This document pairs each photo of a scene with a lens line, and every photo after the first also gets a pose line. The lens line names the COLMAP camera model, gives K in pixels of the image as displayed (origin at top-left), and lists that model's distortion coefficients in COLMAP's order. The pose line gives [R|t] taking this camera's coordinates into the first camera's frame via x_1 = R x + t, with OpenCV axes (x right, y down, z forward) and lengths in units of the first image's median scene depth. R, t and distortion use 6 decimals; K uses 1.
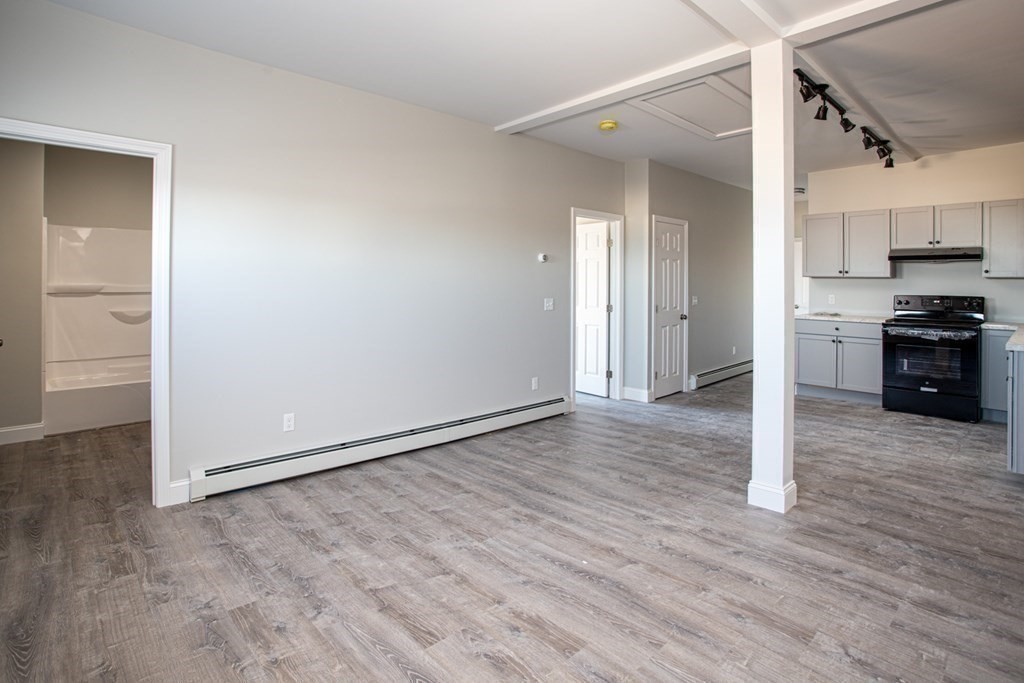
lens RADIAL K [[523.3, 0, 506.6], [0, 523.3, 268.2], [0, 0, 1]] dist [-0.071037, 0.028557]
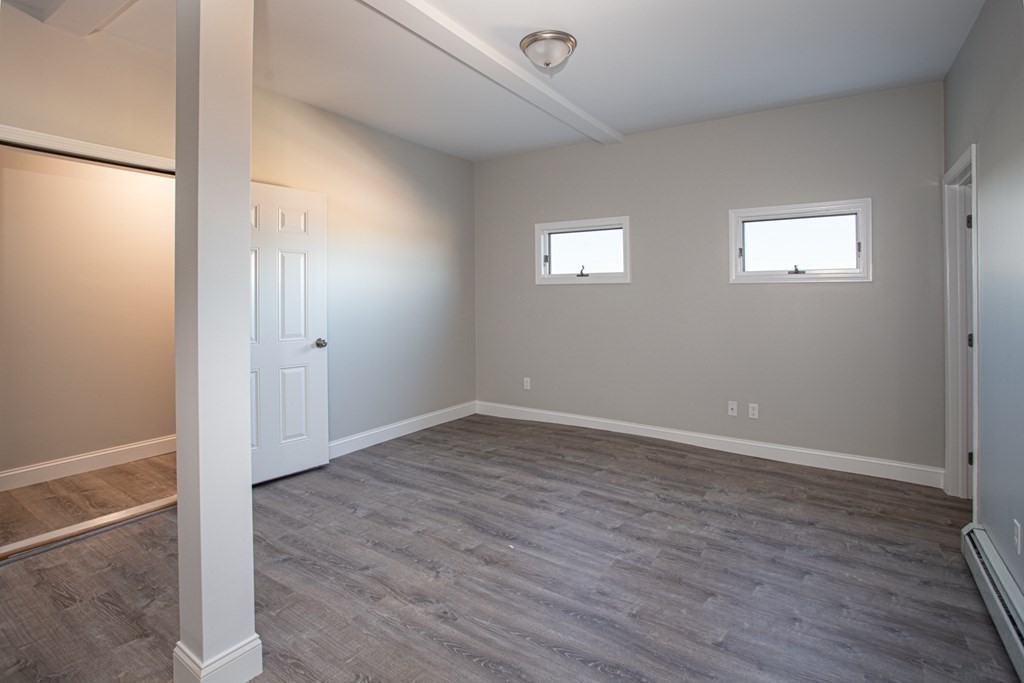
lens RADIAL K [[513.4, 0, 511.3], [0, 513.4, 299.8], [0, 0, 1]] dist [-0.069170, 0.026995]
pose [[-0.970554, -0.001987, -0.240874, 0.377381], [0.002793, 0.999806, -0.019500, 0.043897], [0.240866, -0.019599, -0.970360, 1.870772]]
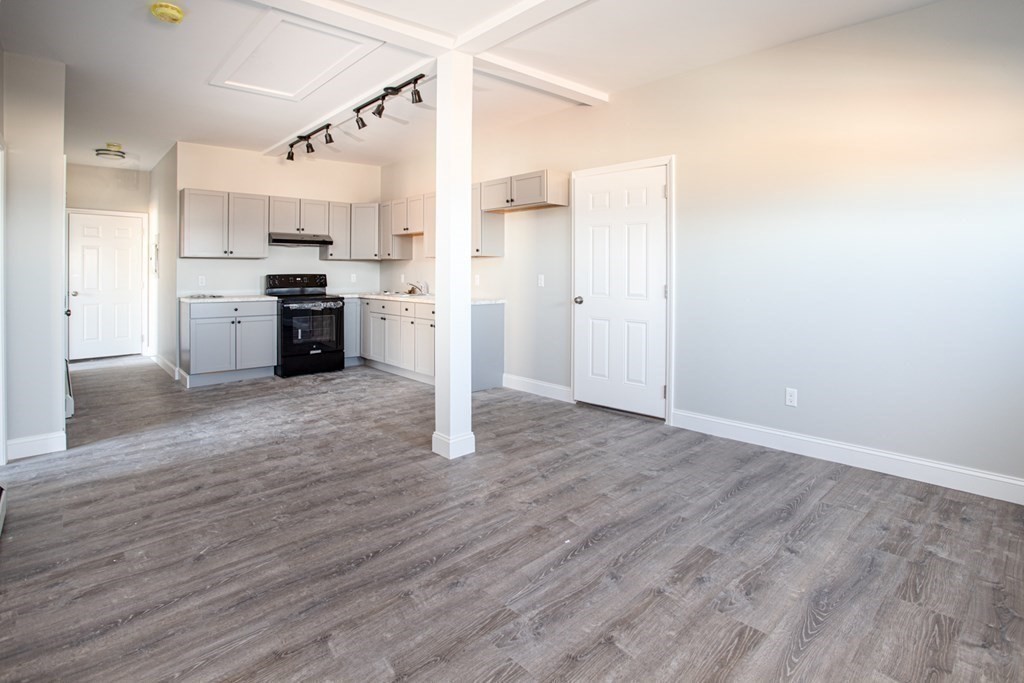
lens RADIAL K [[523.3, 0, 506.6], [0, 523.3, 268.2], [0, 0, 1]] dist [-0.071037, 0.028557]
pose [[0.010273, -0.004212, 0.999938, -0.749280], [-0.030364, 0.999529, 0.004523, 0.039647], [-0.999486, -0.030409, 0.010141, 1.001705]]
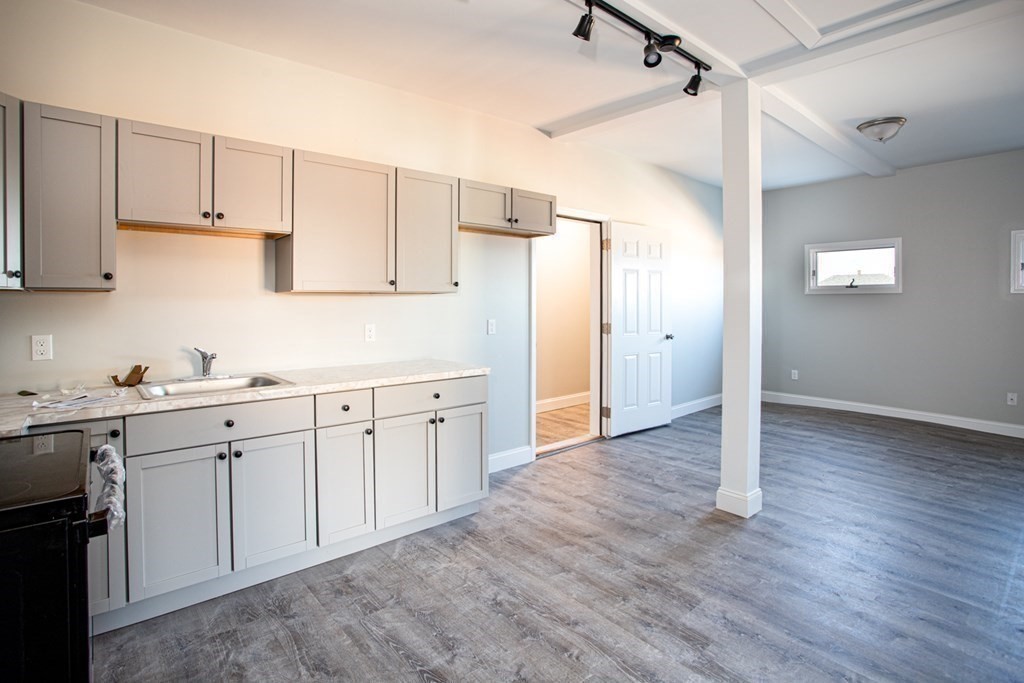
lens RADIAL K [[505.7, 0, 510.9], [0, 505.7, 309.8], [0, 0, 1]] dist [-0.066874, 0.027088]
pose [[-0.999169, -0.006442, 0.040249, 1.101506], [-0.007037, 0.999868, -0.014673, 0.064301], [-0.040149, -0.014944, -0.999082, 2.367986]]
